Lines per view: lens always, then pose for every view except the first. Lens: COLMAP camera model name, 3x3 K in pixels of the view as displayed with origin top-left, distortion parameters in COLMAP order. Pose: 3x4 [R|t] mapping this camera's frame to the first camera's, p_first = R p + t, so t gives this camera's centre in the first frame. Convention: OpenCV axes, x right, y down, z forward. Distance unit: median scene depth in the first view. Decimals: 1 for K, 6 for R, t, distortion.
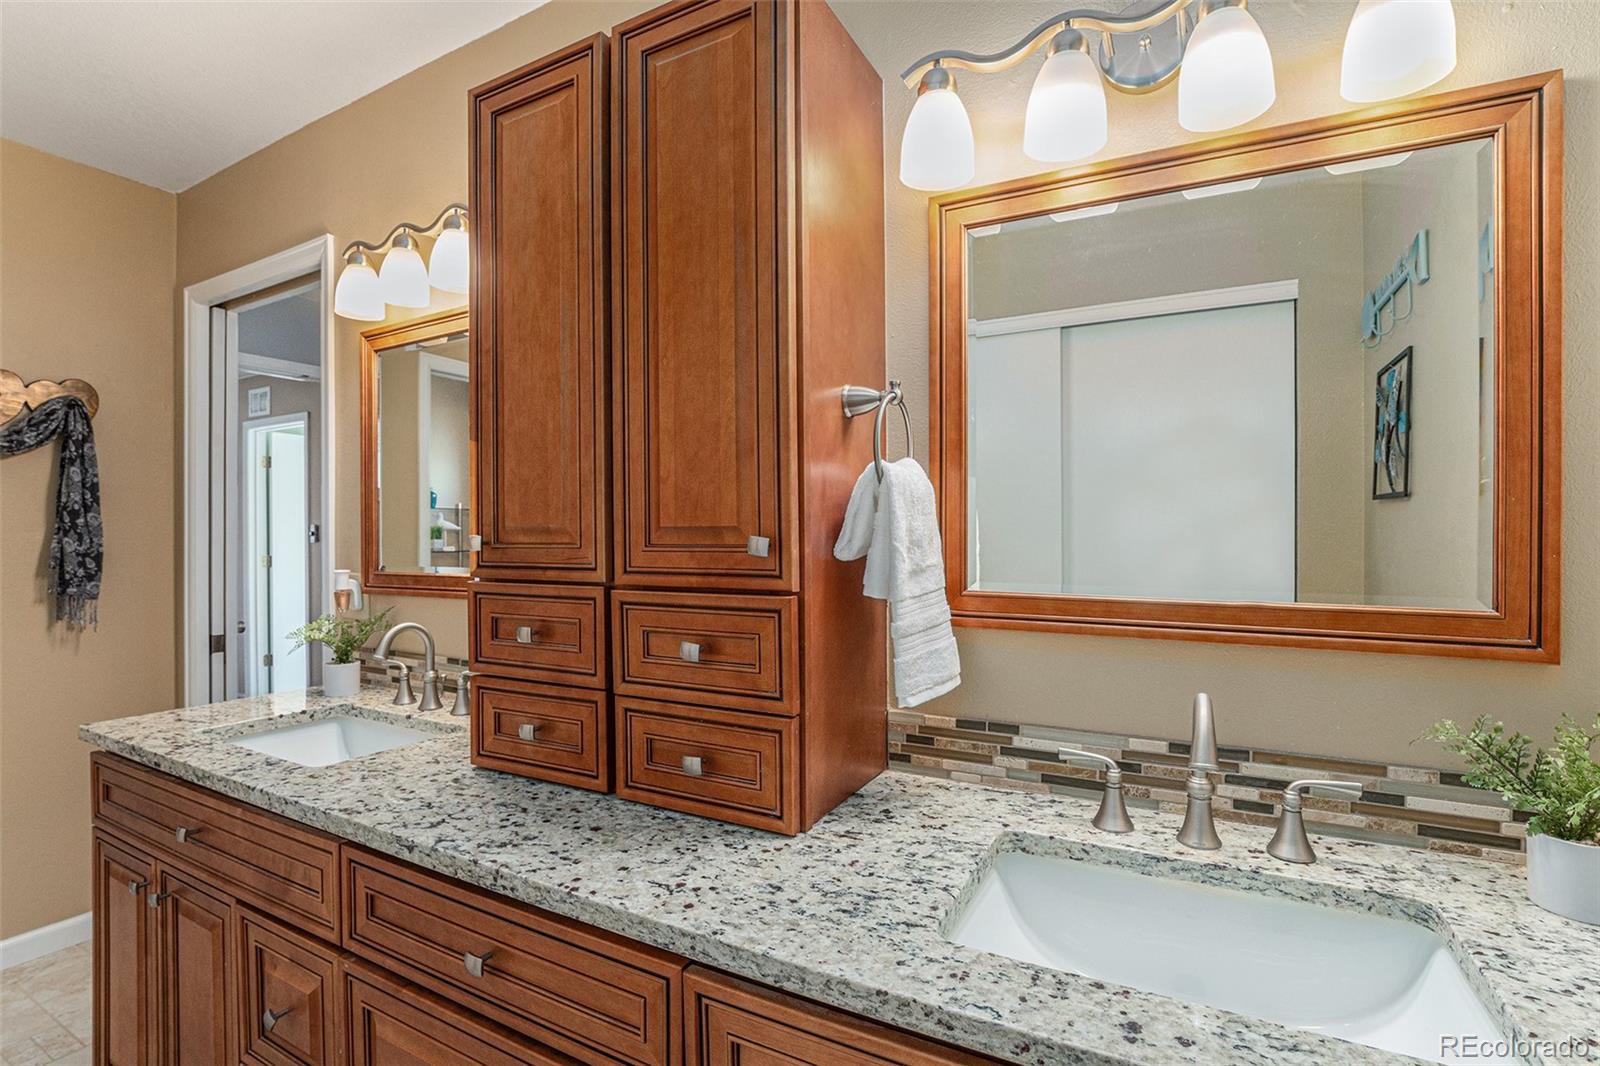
lens RADIAL K [[821.3, 0, 798.5], [0, 821.3, 497.2], [0, 0, 1]] dist [-0.052565, 0.000268]
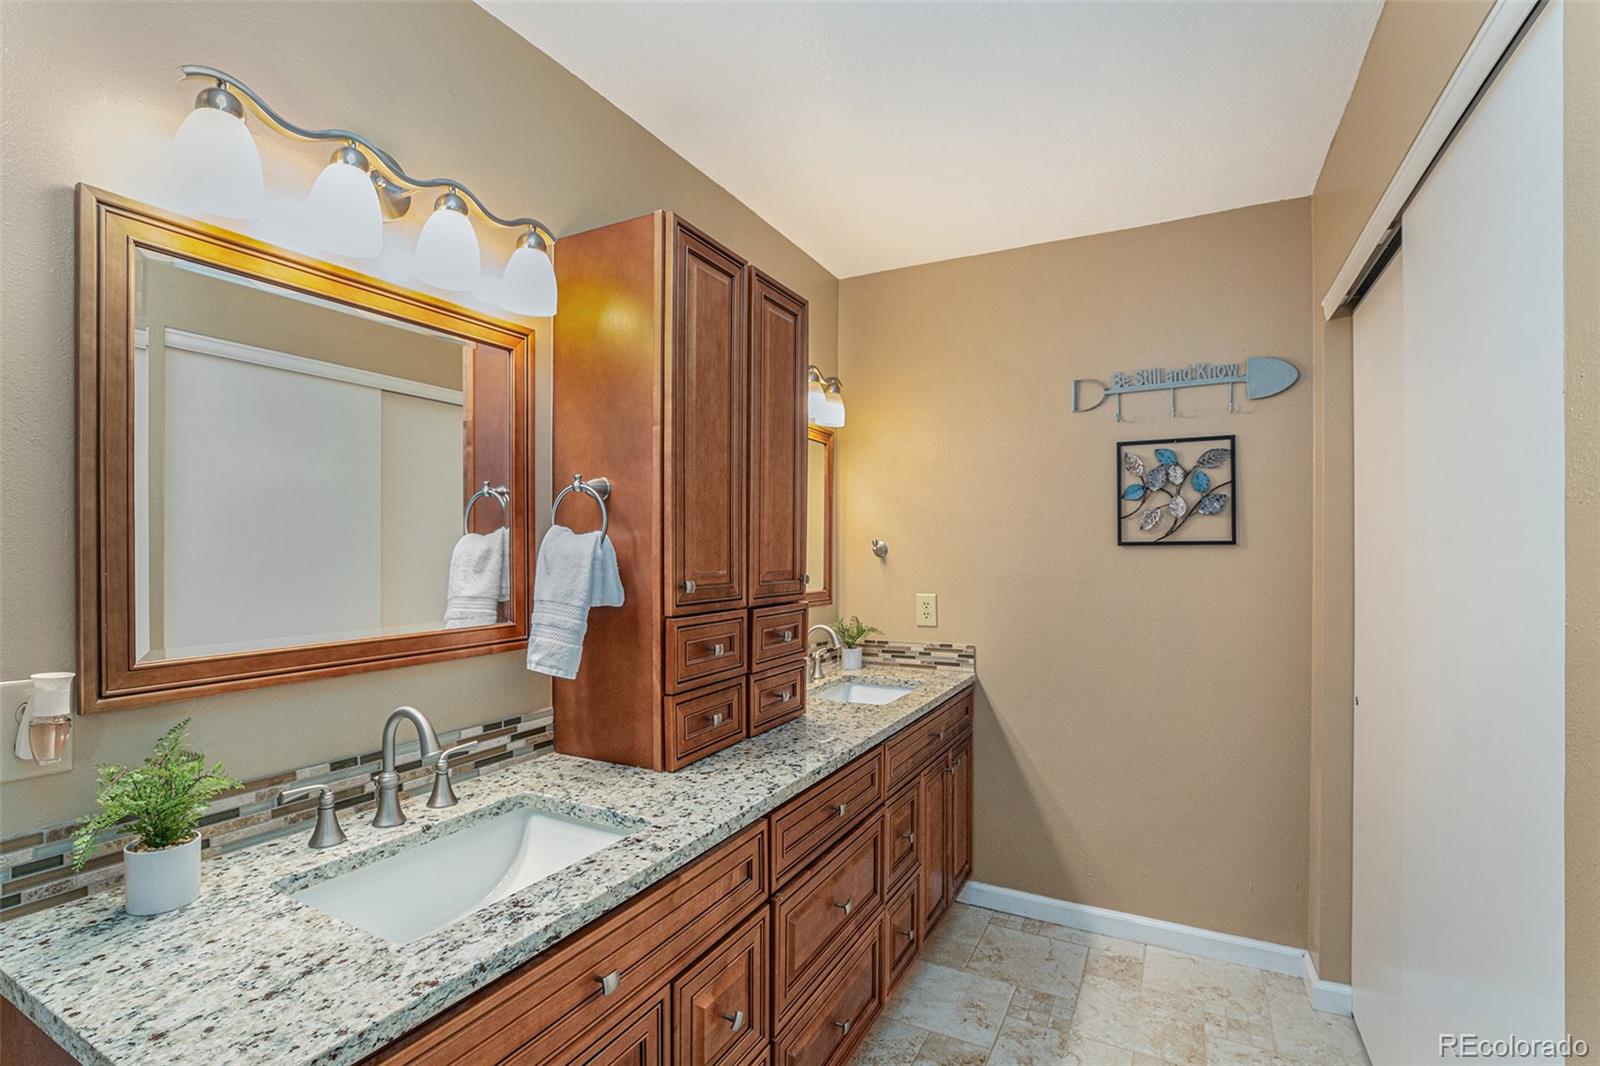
lens RADIAL K [[734.2, 0, 784.8], [0, 734.2, 533.4], [0, 0, 1]] dist [-0.041312, 0.007948]
pose [[-0.019166, 0.040434, 0.998998, -1.557115], [-0.006157, 0.999158, -0.040558, 0.019842], [-0.999797, -0.006928, -0.018901, 0.881932]]
